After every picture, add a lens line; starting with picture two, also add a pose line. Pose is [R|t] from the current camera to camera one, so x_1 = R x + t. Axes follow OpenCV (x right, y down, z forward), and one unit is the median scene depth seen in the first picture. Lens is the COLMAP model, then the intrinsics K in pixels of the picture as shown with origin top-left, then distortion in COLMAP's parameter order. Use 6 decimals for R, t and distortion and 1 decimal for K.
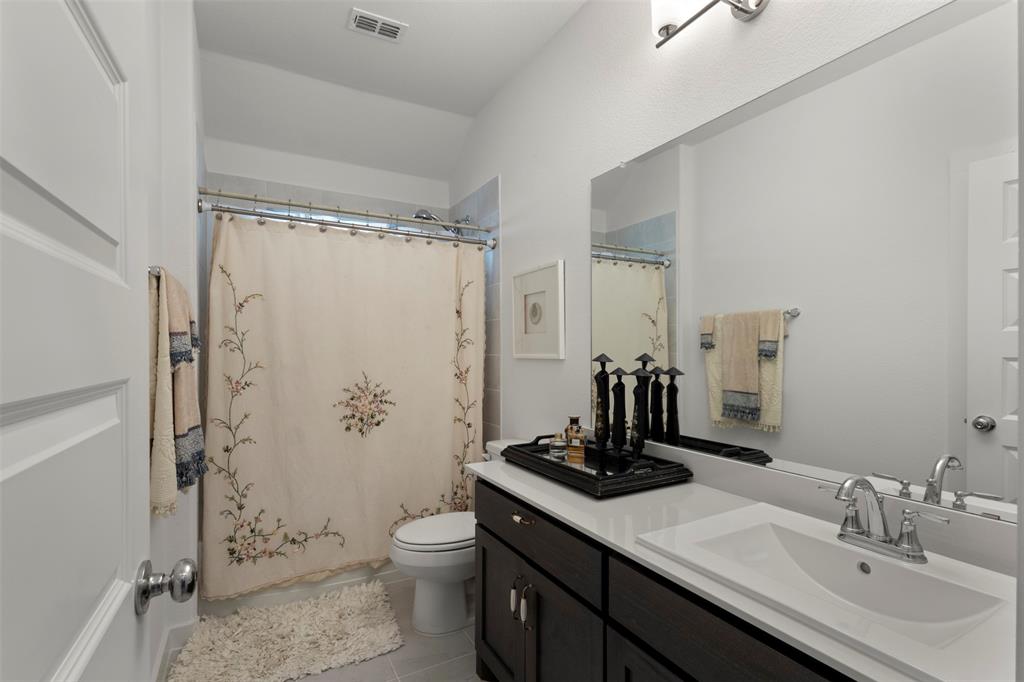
lens RADIAL K [[469.0, 0, 512.0], [0, 469.0, 341.0], [0, 0, 1]] dist [0.000771, -0.000093]
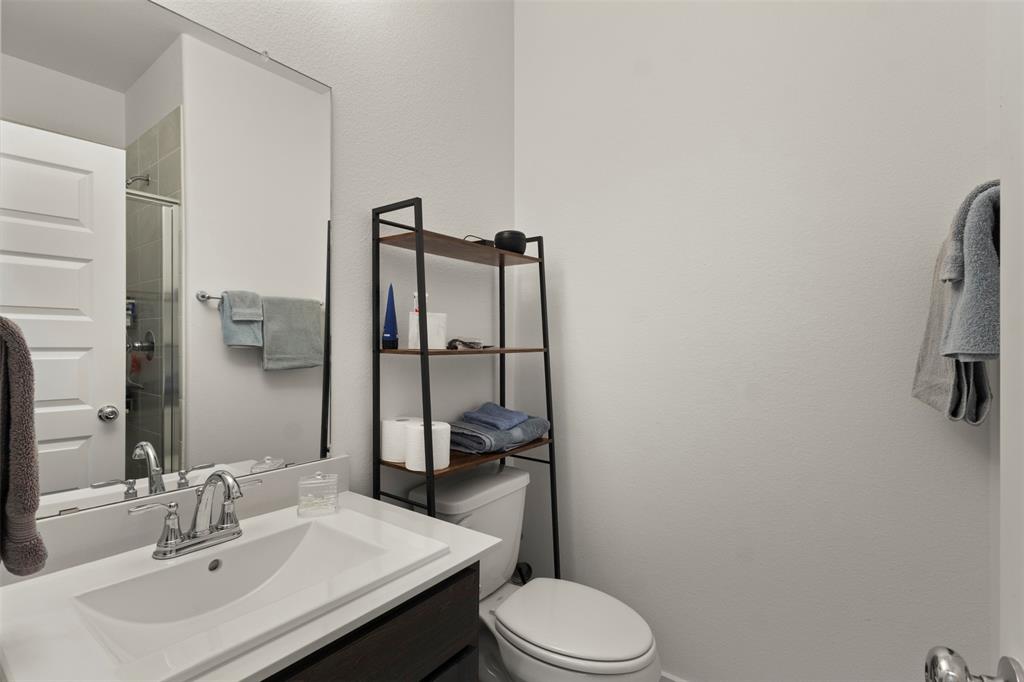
lens RADIAL K [[469.0, 0, 512.0], [0, 469.0, 341.0], [0, 0, 1]] dist [0.000771, -0.000093]
pose [[-0.406992, -0.004299, 0.913422, -0.331561], [-0.004808, 0.999985, 0.002564, 0.018225], [-0.913419, -0.003349, -0.407006, 0.751443]]
